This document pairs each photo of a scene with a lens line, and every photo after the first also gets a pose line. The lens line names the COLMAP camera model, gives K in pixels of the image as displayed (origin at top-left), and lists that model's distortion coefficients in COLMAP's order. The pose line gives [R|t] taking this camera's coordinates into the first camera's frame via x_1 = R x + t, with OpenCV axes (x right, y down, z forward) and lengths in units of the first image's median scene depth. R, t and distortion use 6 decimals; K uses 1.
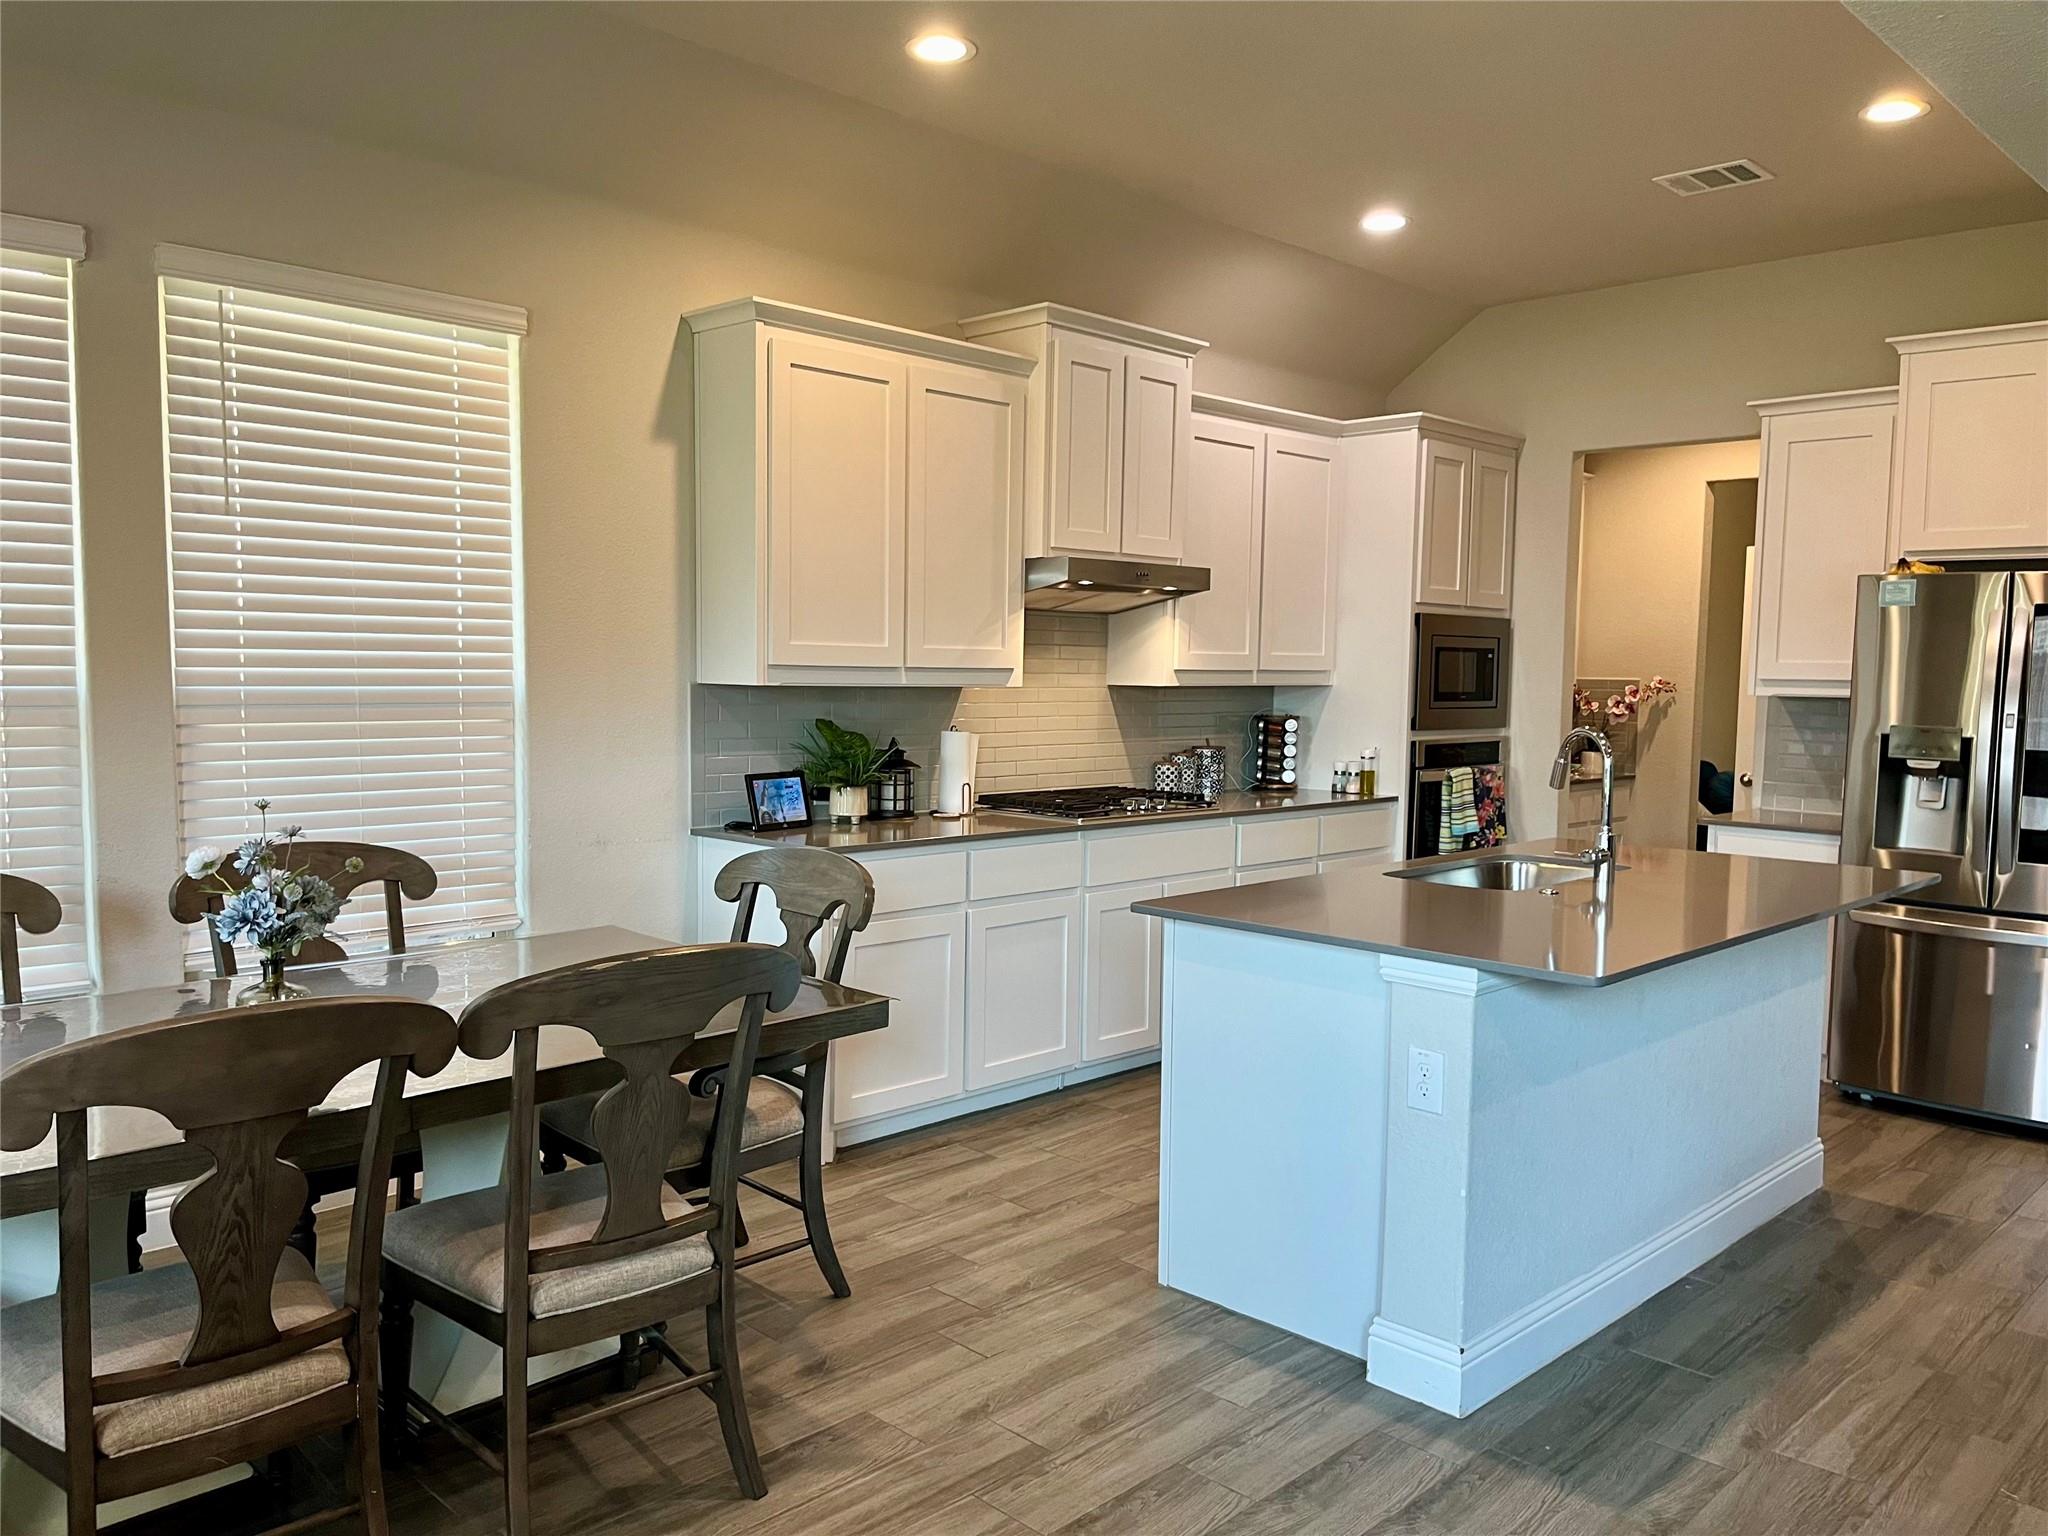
lens RADIAL K [[1529.2, 0, 1024.0], [0, 1529.2, 768.0], [0, 0, 1]] dist [0.095159, -0.103120]
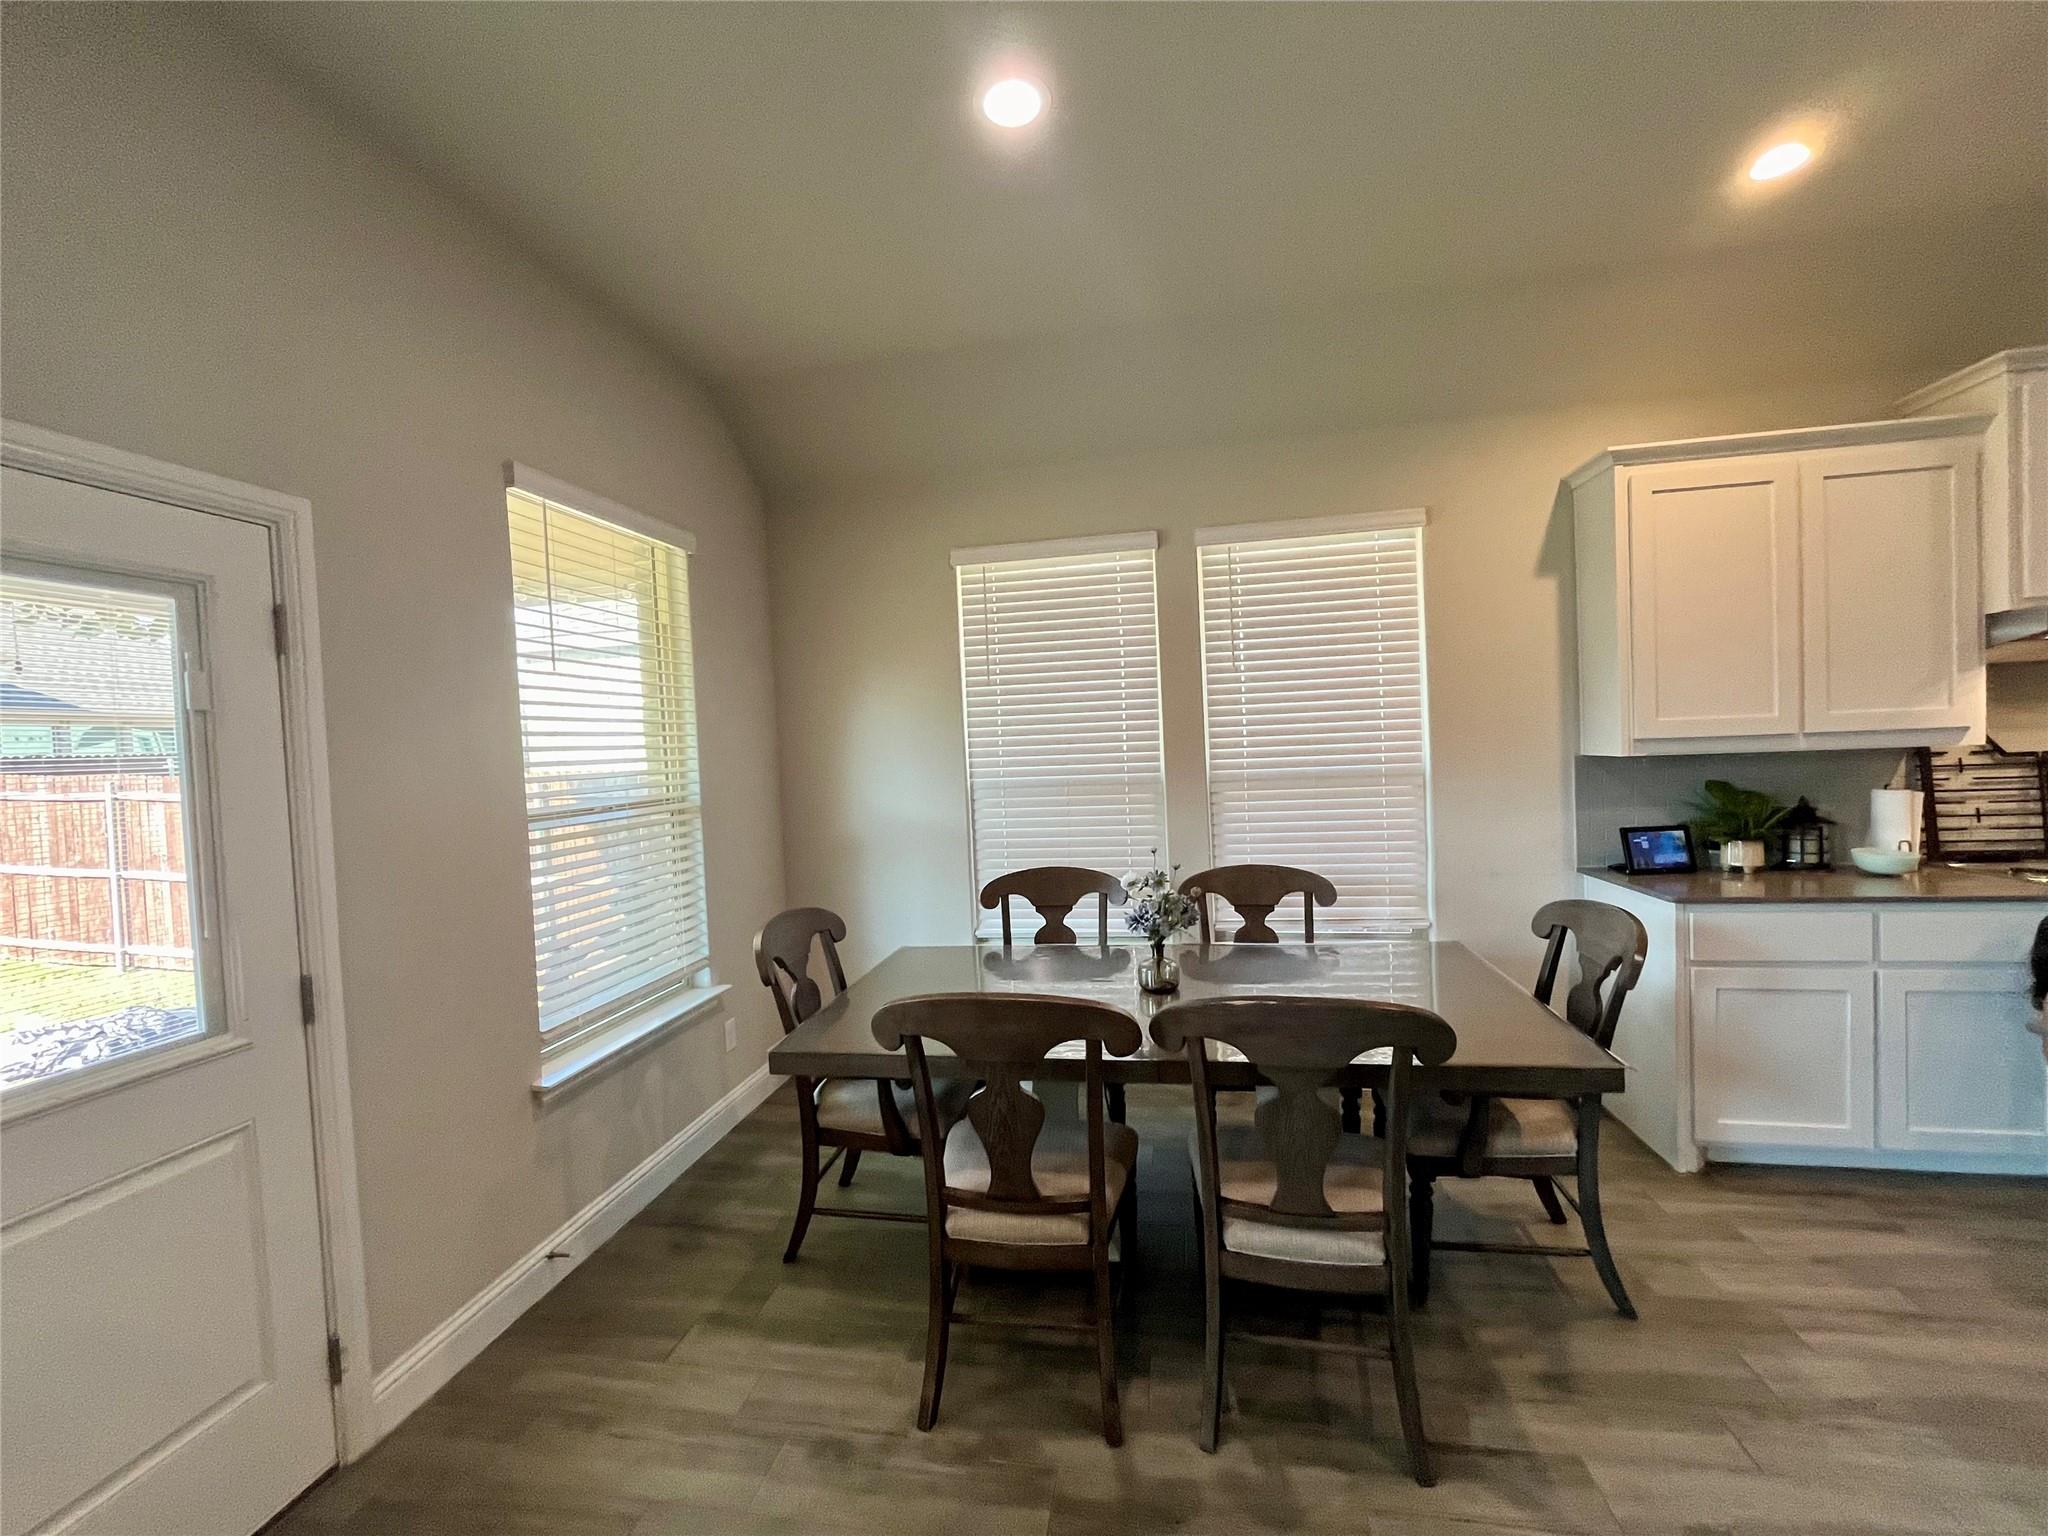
lens RADIAL K [[834.0, 0, 1024.0], [0, 834.0, 768.0], [0, 0, 1]] dist [-0.001211, 0.000119]
pose [[0.572490, -0.018006, -0.819714, 0.100297], [-0.006705, 0.999623, -0.026641, -0.024082], [0.819884, 0.020748, 0.572153, 0.227704]]
